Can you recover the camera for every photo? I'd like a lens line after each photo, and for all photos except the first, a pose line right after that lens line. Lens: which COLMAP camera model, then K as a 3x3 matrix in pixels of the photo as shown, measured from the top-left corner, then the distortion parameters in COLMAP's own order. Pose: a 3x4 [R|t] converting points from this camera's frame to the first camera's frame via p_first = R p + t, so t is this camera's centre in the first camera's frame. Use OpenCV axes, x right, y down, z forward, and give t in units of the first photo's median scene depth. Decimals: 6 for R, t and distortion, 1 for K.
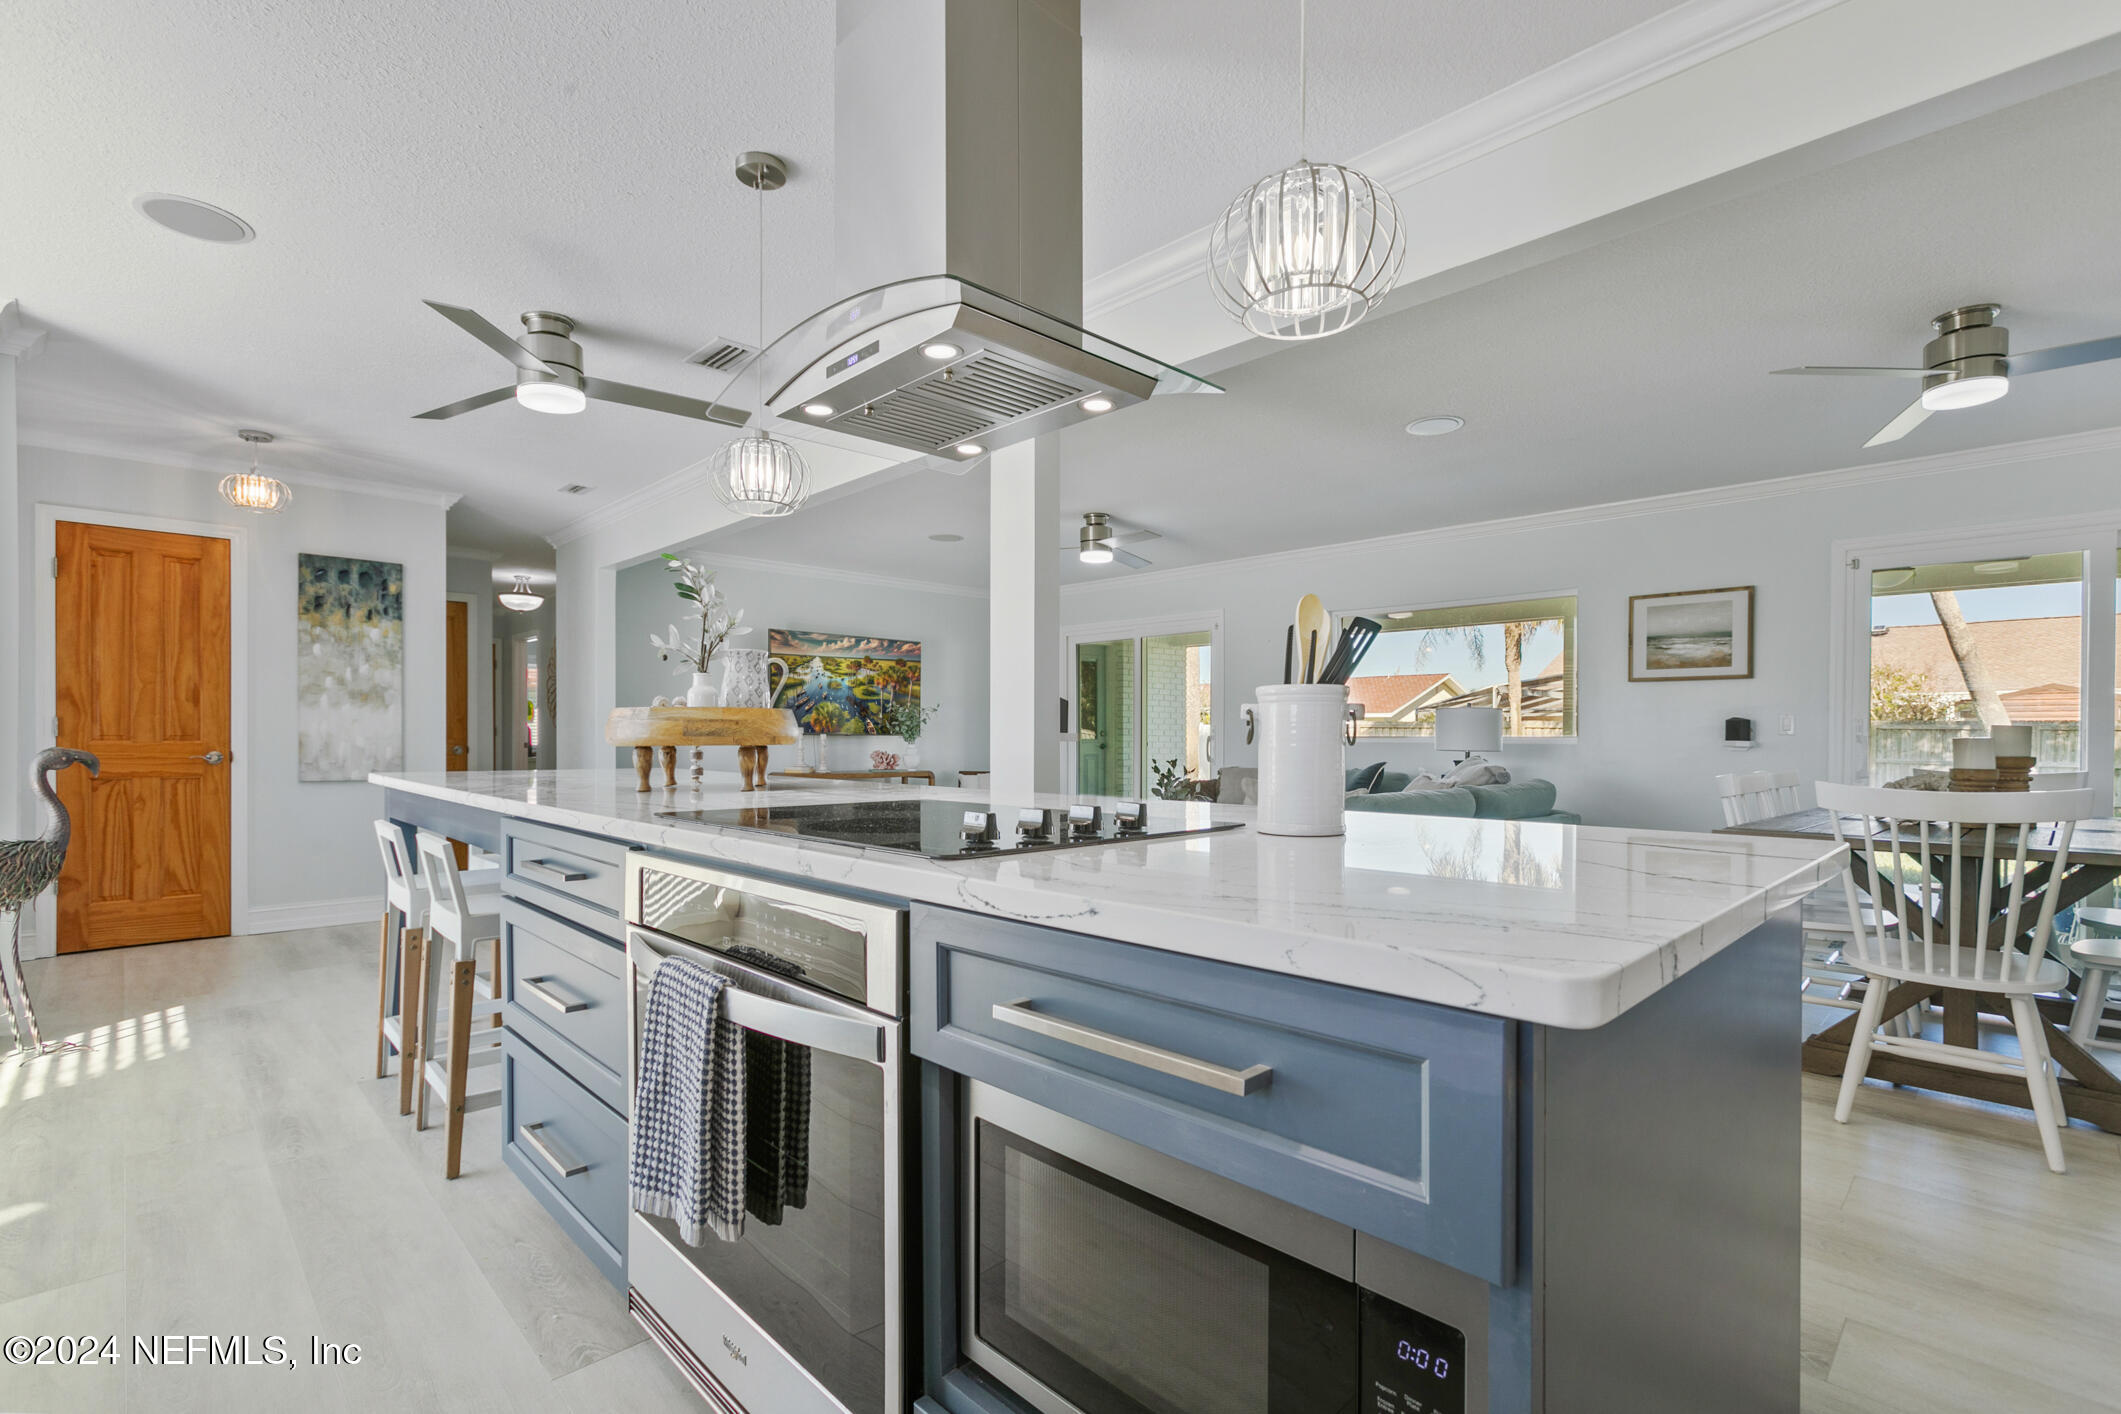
lens RADIAL K [[944.0, 0, 1059.3], [0, 944.0, 724.2], [0, 0, 1]] dist [0.000860, 0.000743]
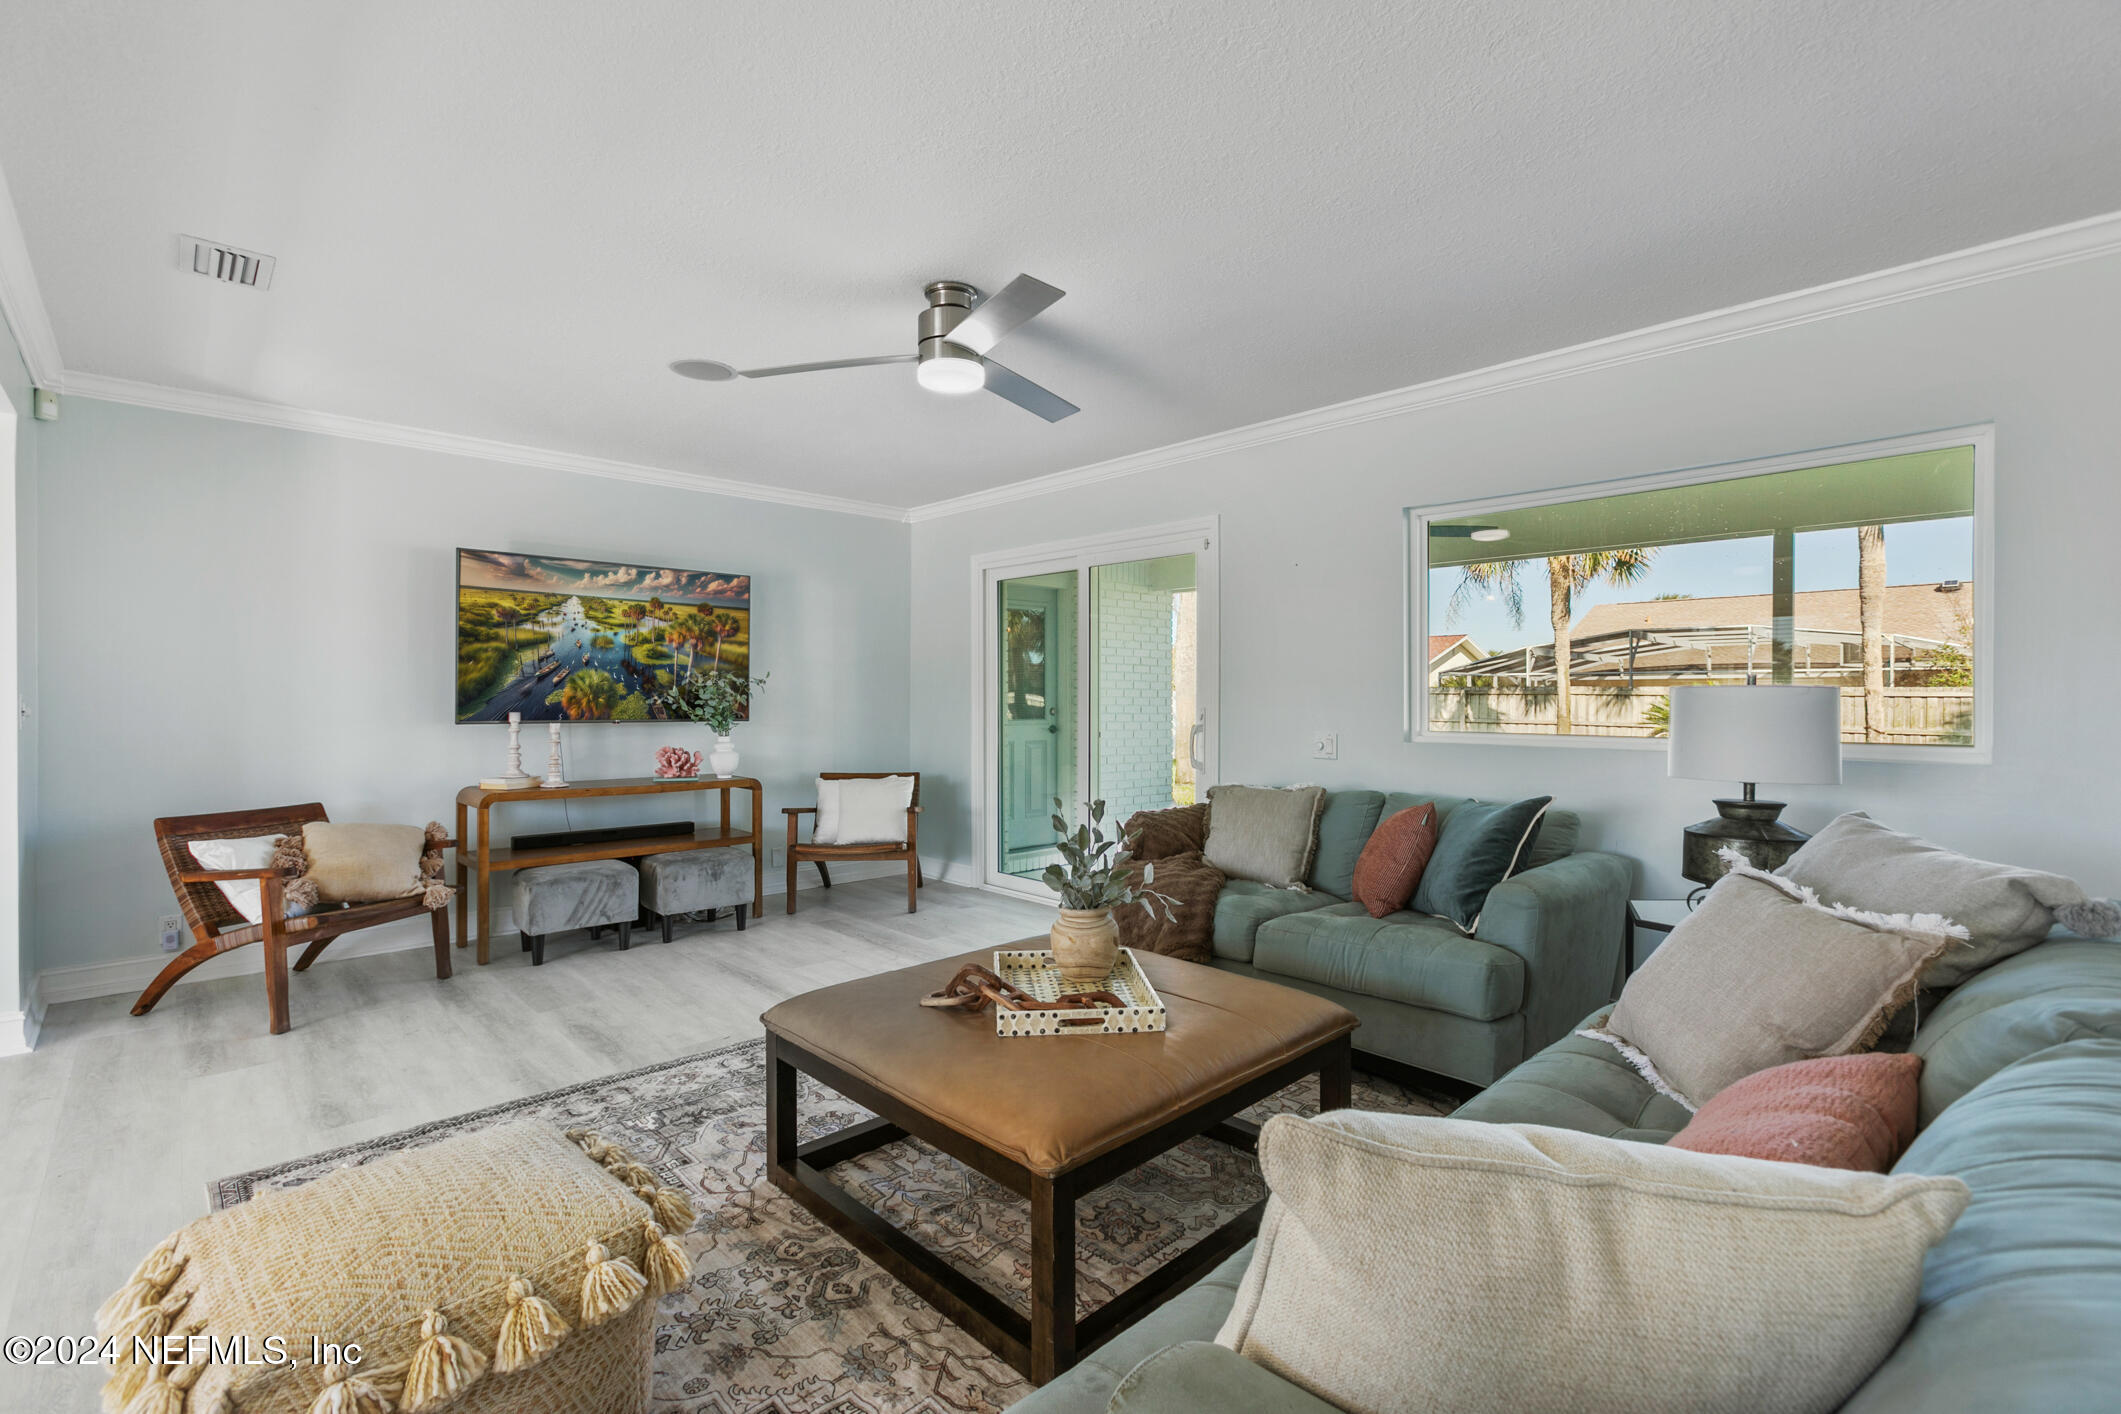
lens RADIAL K [[944.0, 0, 1059.3], [0, 944.0, 724.2], [0, 0, 1]] dist [0.000860, 0.000743]
pose [[0.999969, -0.001169, -0.007824, 0.072779], [0.001476, 0.999227, 0.039287, -0.011220], [0.007772, -0.039297, 0.999197, 0.370380]]
